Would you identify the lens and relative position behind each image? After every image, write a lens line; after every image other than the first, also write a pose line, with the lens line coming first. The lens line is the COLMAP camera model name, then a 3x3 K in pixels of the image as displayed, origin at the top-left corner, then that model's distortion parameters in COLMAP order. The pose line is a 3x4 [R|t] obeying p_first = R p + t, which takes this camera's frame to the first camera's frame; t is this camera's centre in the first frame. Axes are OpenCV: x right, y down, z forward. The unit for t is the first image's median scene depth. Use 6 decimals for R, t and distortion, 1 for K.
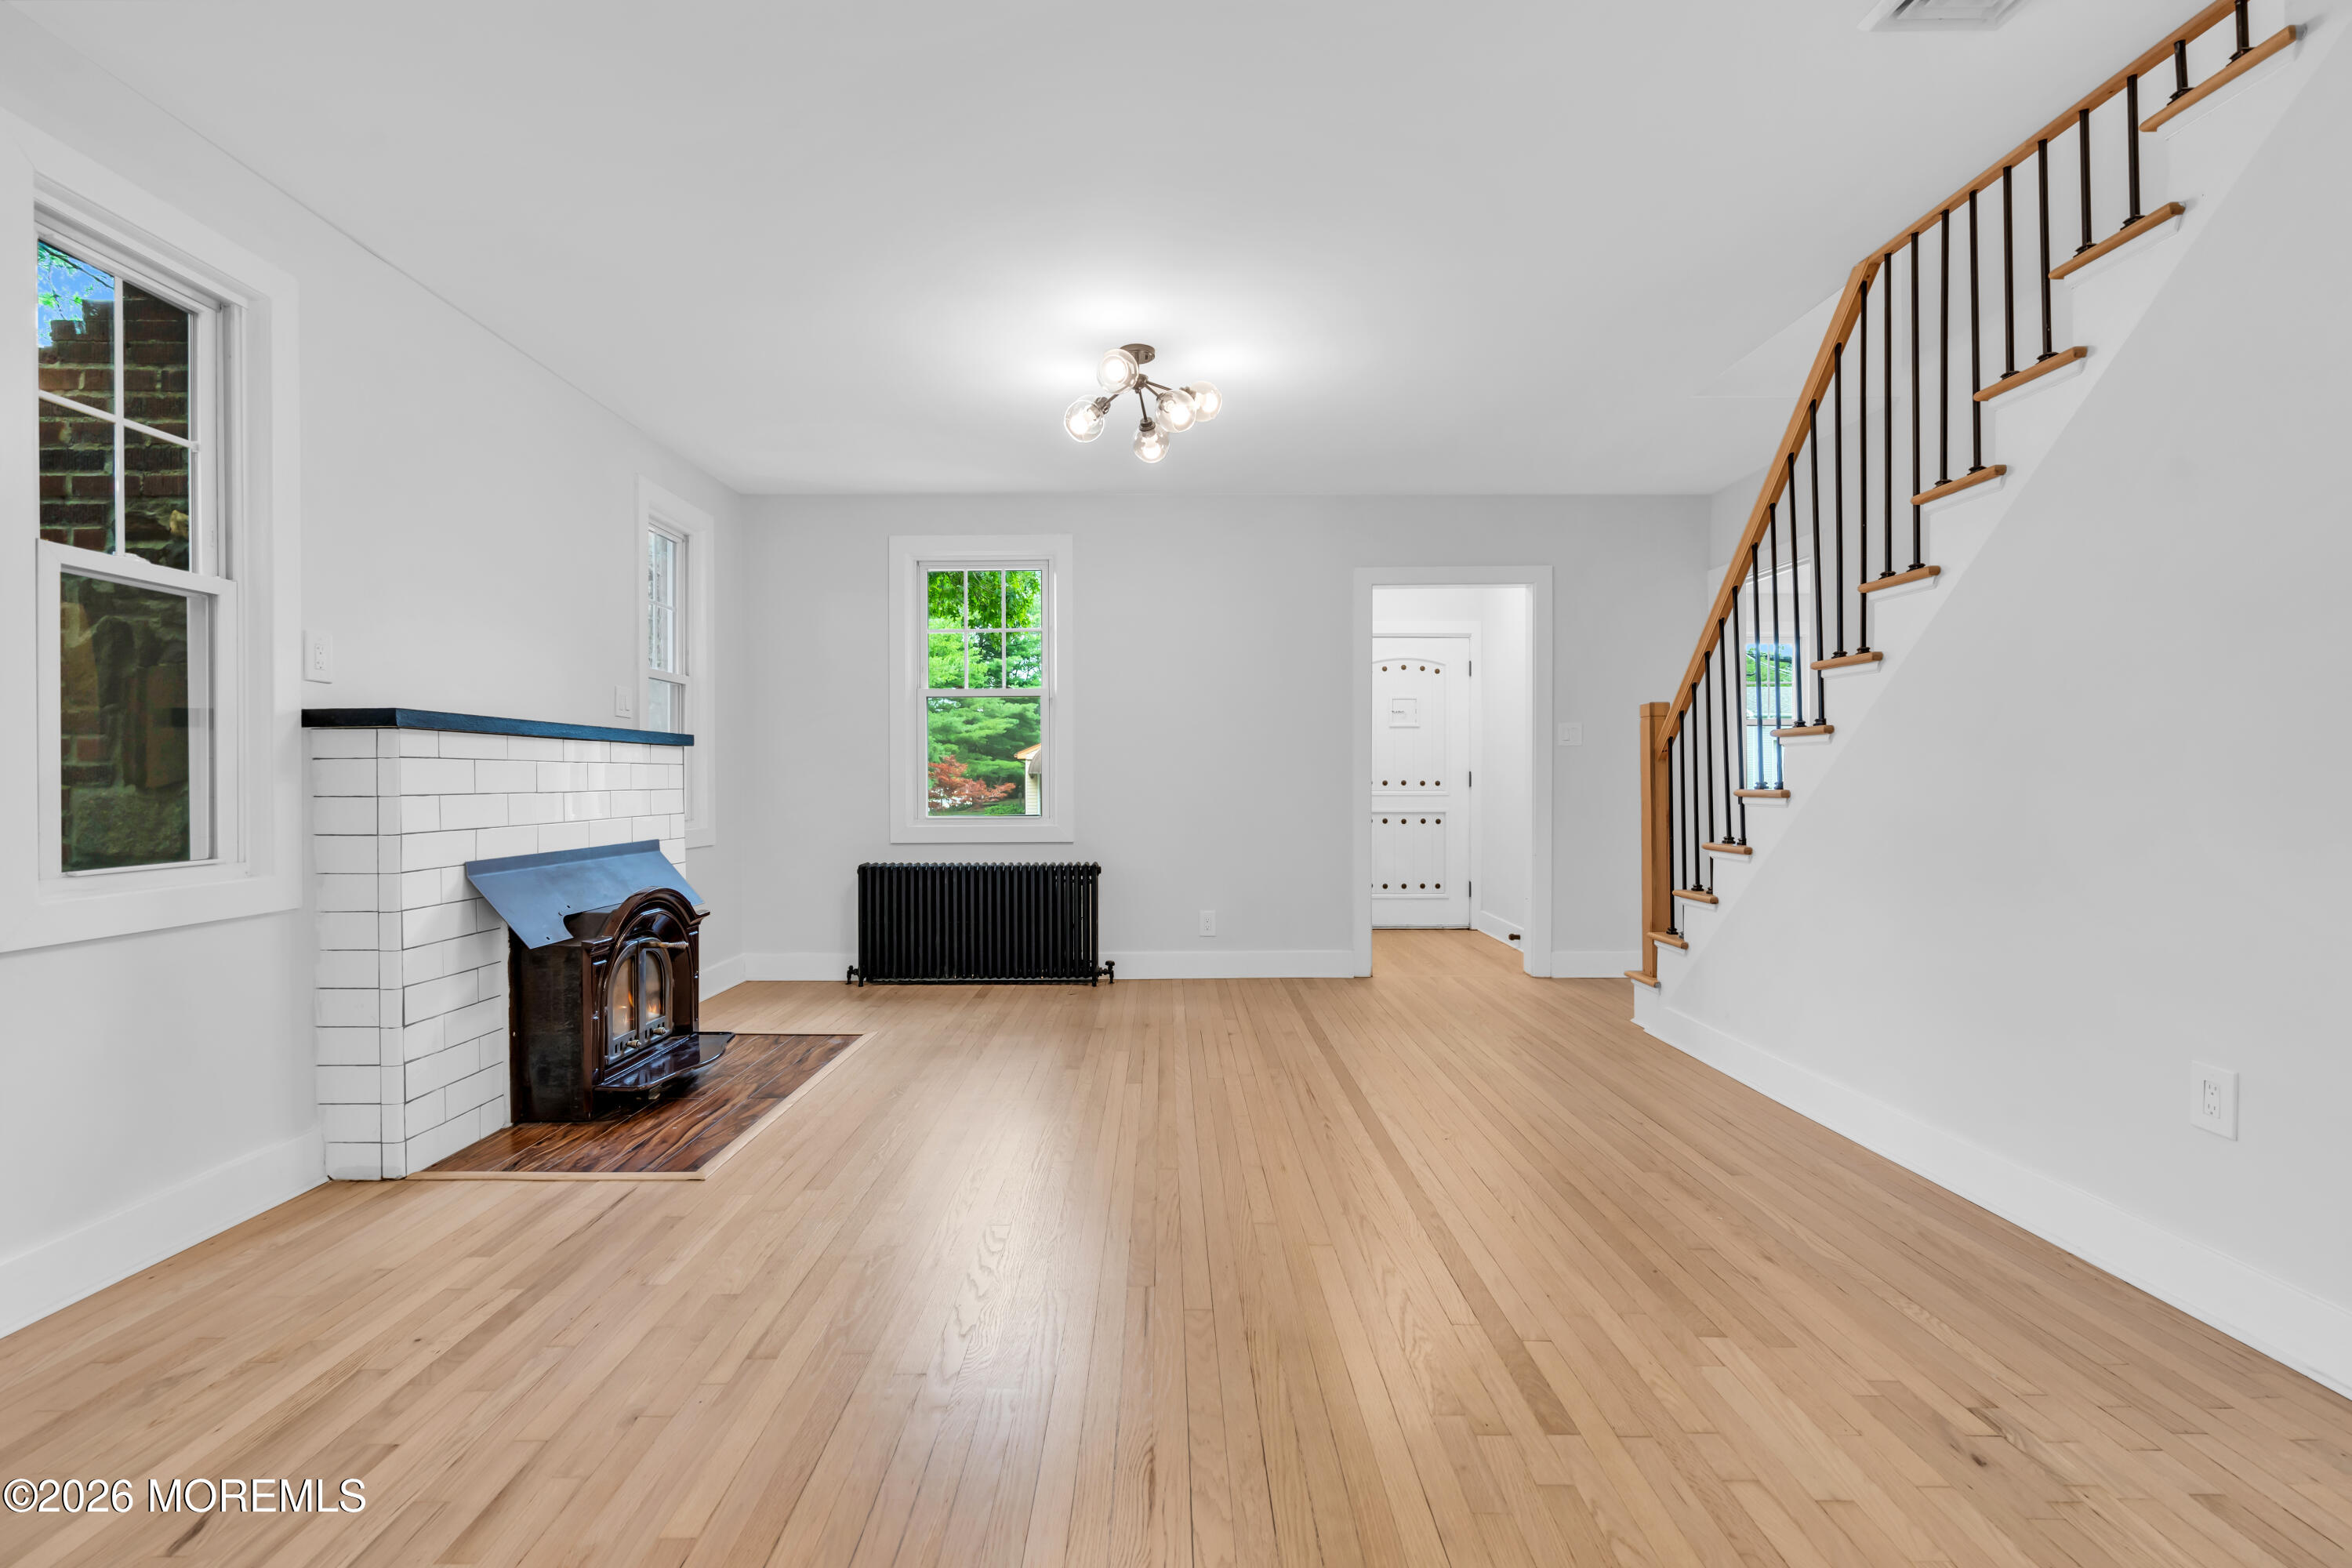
lens RADIAL K [[1055.4, 0, 1170.0], [0, 1055.4, 787.1], [0, 0, 1]] dist [-0.006714, 0.001116]
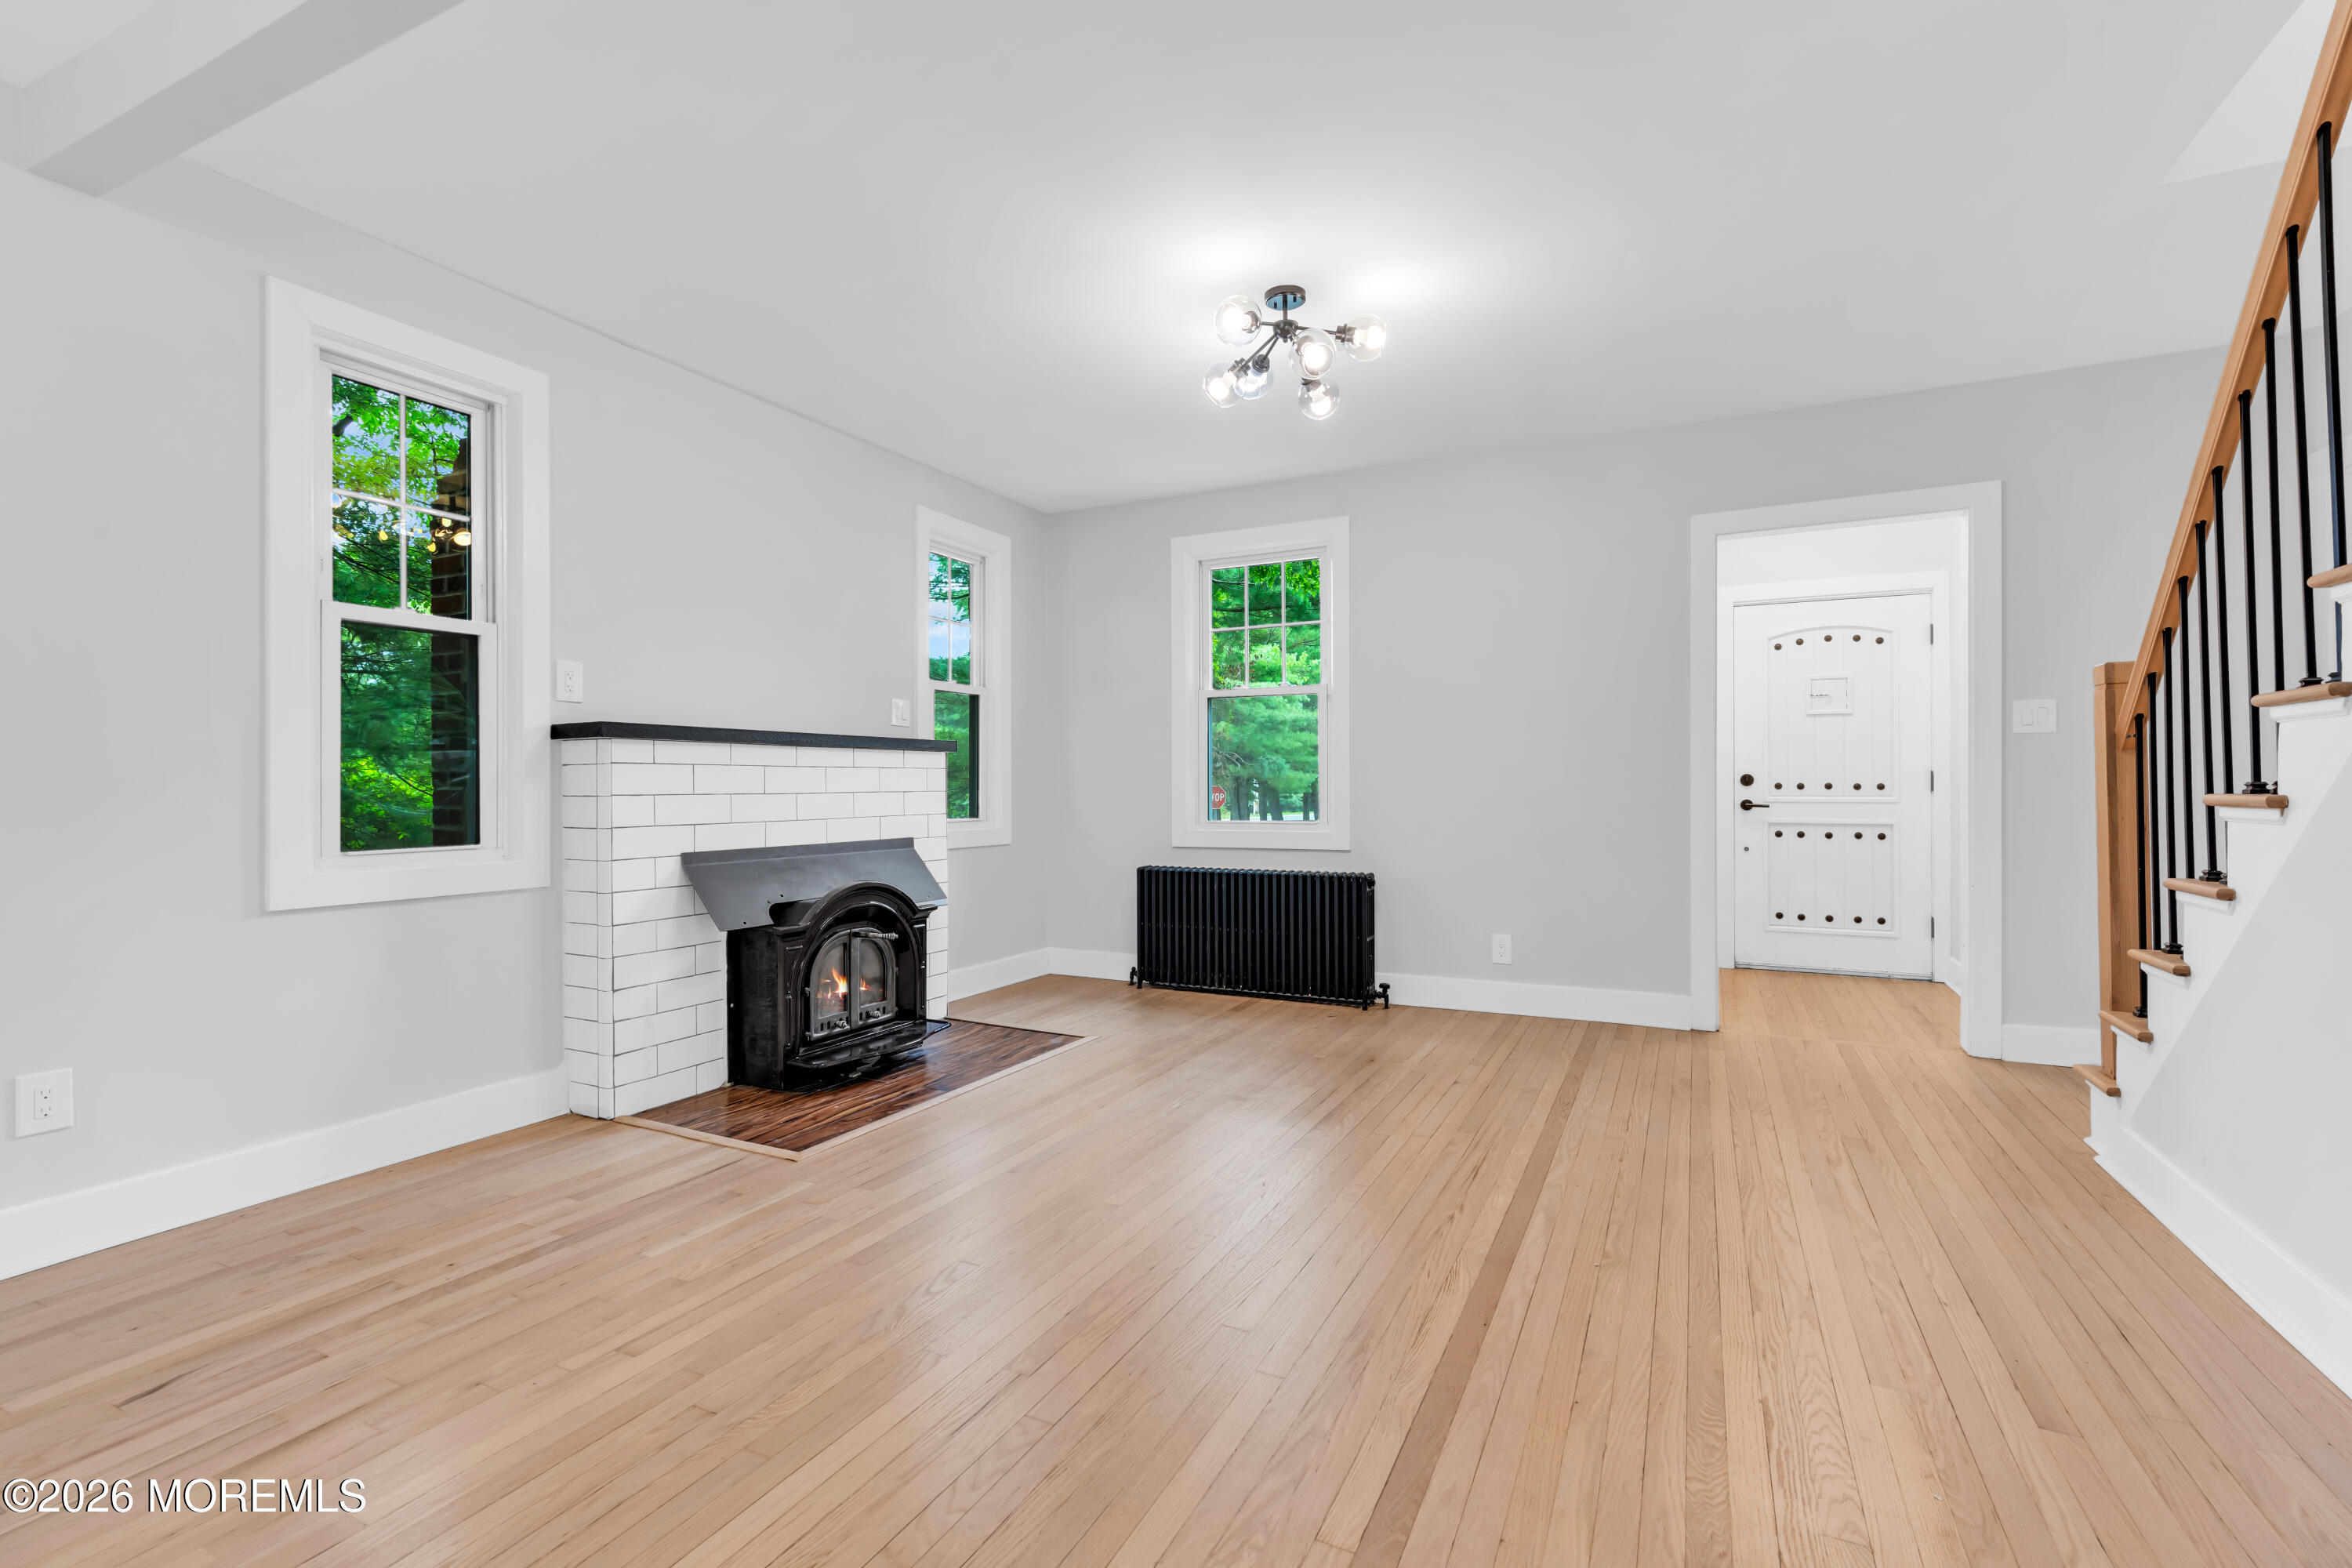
lens RADIAL K [[1049.5, 0, 1171.9], [0, 1049.5, 785.8], [0, 0, 1]] dist [-0.006203, 0.006589]
pose [[0.891589, -0.001059, -0.452845, 0.318737], [-0.001828, 0.999981, -0.005940, 0.002657], [0.452842, 0.006124, 0.891570, 0.202468]]
